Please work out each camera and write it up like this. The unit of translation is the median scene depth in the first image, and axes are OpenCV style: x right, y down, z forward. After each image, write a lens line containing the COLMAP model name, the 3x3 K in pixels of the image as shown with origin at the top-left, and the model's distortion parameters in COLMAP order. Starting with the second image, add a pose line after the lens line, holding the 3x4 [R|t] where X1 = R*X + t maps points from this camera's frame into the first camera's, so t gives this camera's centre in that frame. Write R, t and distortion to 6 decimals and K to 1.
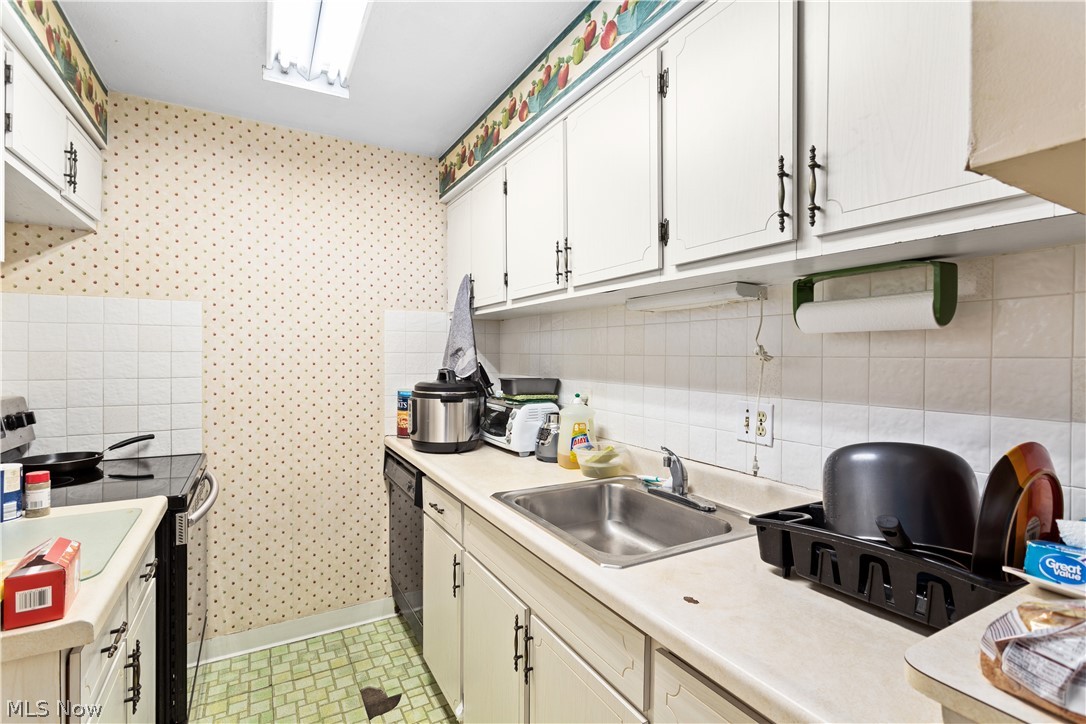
lens RADIAL K [[519.2, 0, 548.7], [0, 519.2, 361.0], [0, 0, 1]] dist [0.002505, 0.000513]
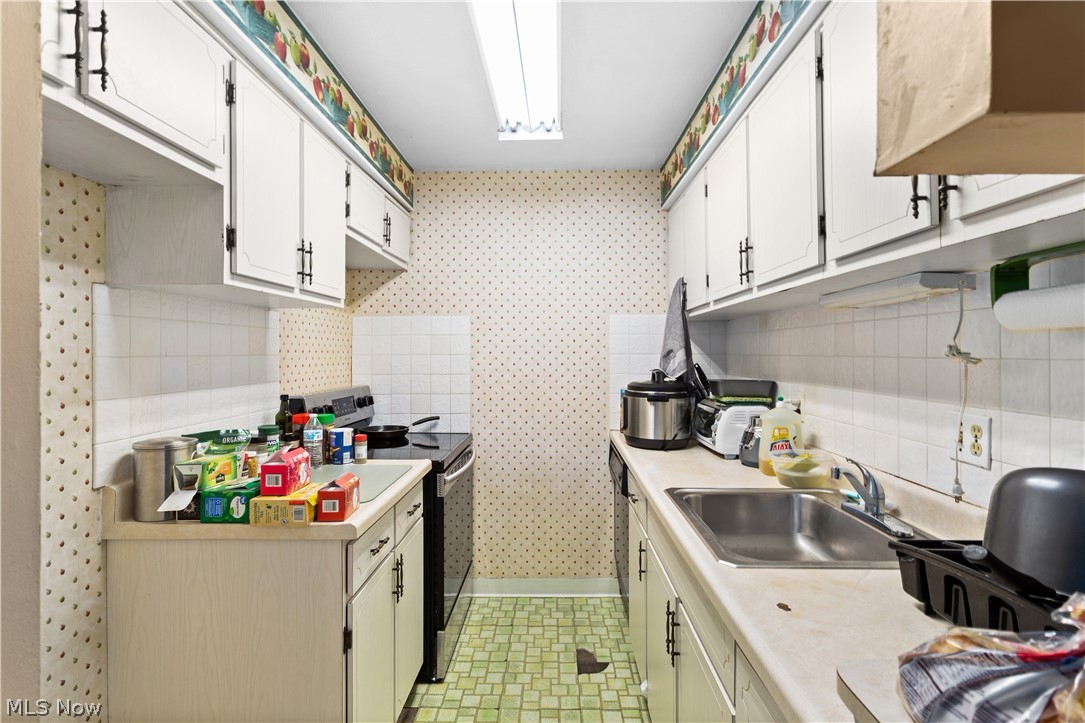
lens RADIAL K [[531.9, 0, 553.0], [0, 531.9, 355.7], [0, 0, 1]] dist [-0.010371, 0.010072]
pose [[0.864477, -0.004130, -0.502656, 0.193490], [-0.000472, 0.999959, -0.009027, -0.003466], [0.502672, 0.008041, 0.864440, -0.045280]]
